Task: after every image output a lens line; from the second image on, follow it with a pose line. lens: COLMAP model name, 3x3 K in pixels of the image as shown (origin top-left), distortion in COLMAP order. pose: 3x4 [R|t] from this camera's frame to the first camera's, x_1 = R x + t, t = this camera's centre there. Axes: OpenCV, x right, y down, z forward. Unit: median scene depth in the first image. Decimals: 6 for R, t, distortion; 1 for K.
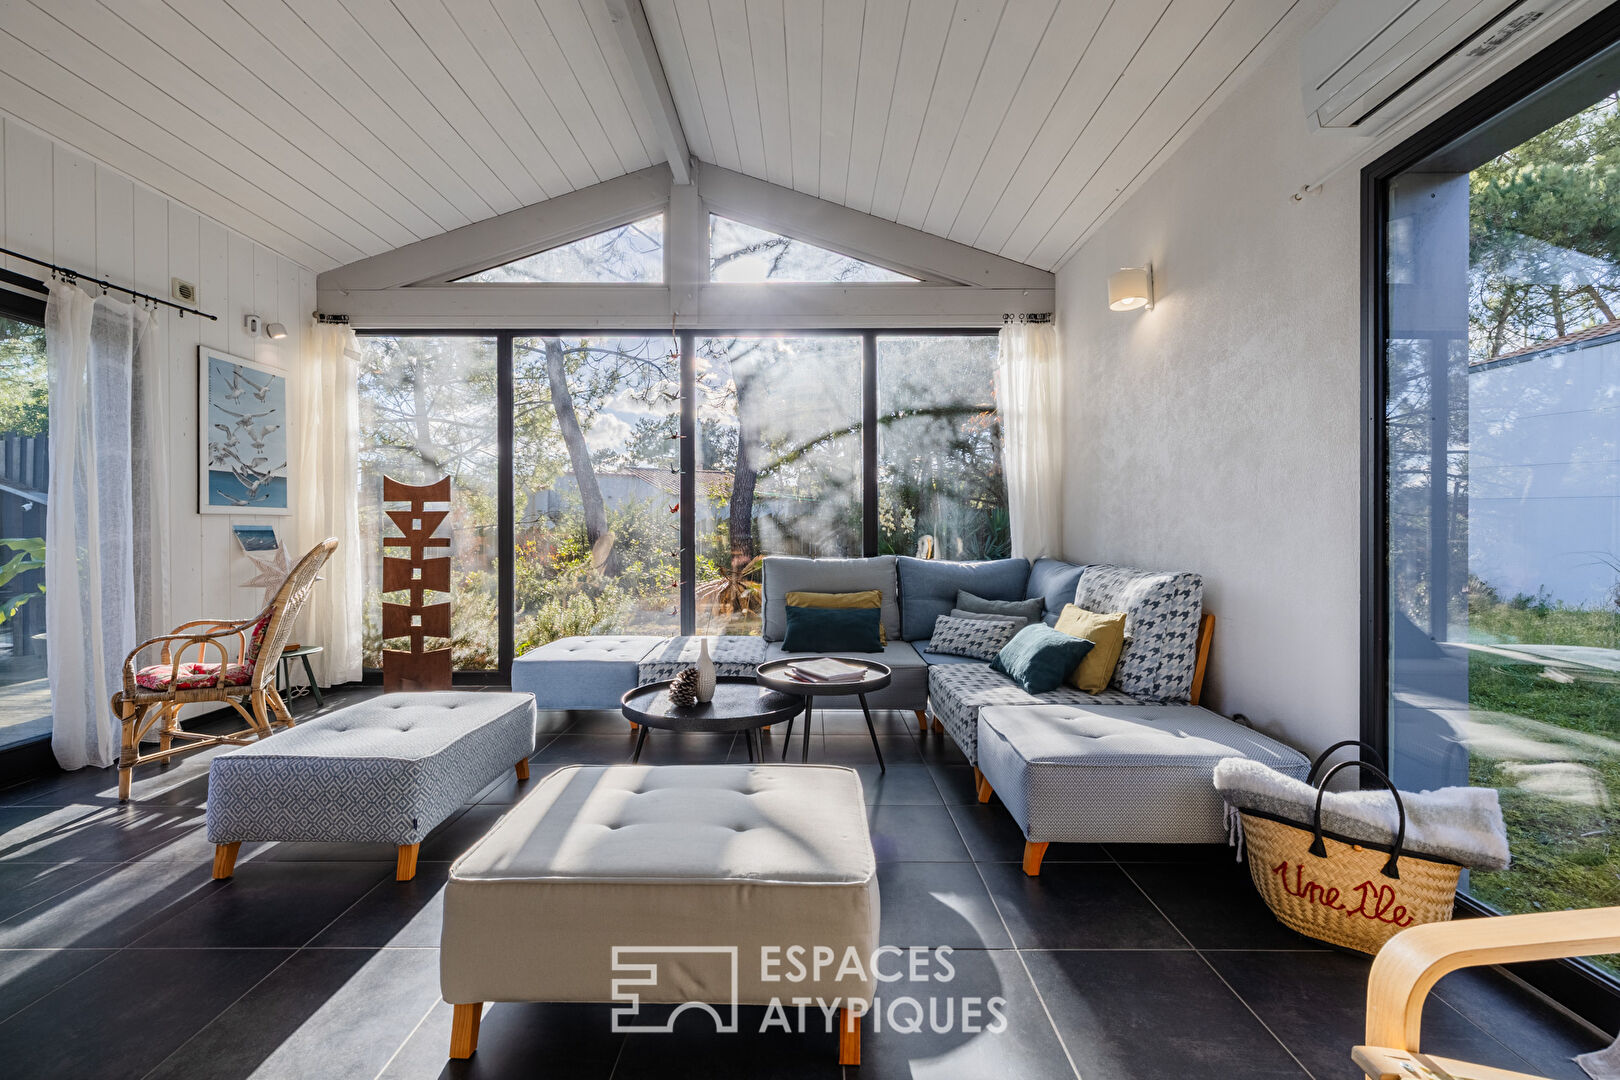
lens RADIAL K [[687.6, 0, 808.4], [0, 687.6, 532.8], [0, 0, 1]] dist [0.000671, 0.000073]
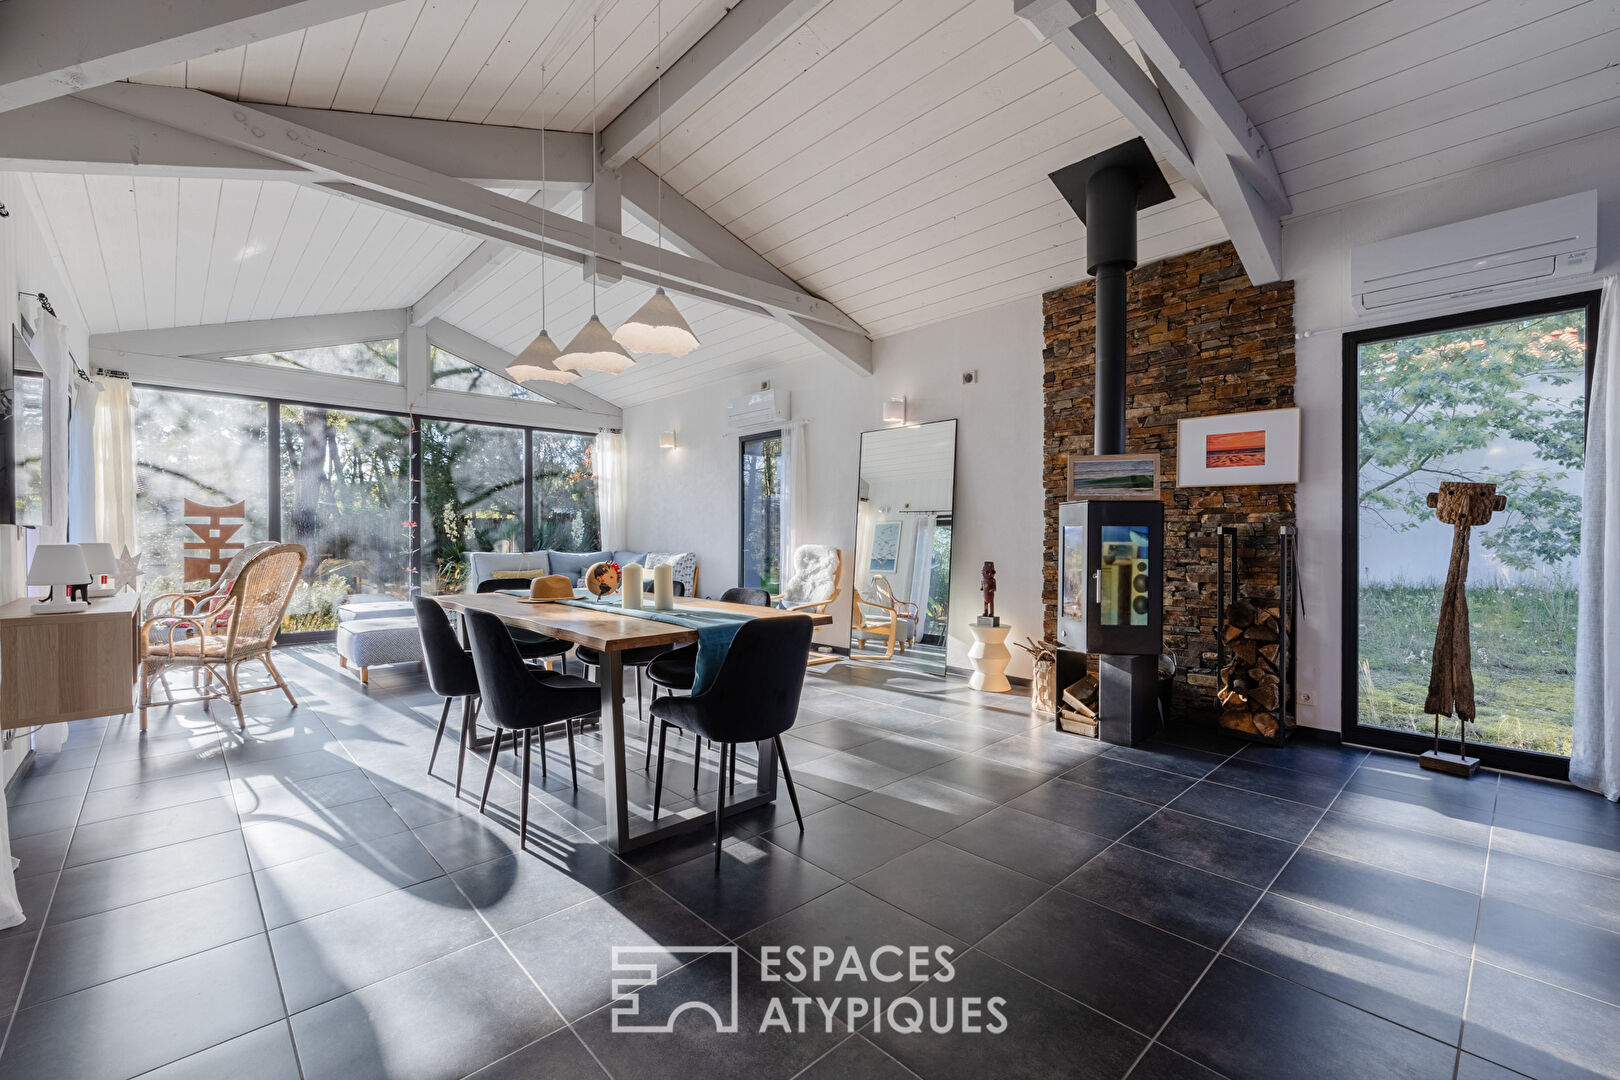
lens RADIAL K [[687.6, 0, 808.4], [0, 687.6, 532.8], [0, 0, 1]] dist [0.000671, 0.000073]
pose [[0.724975, 0.003100, 0.688768, -0.642940], [0.002123, 0.999975, -0.006736, -0.001270], [-0.688772, 0.006346, 0.724951, -0.846097]]
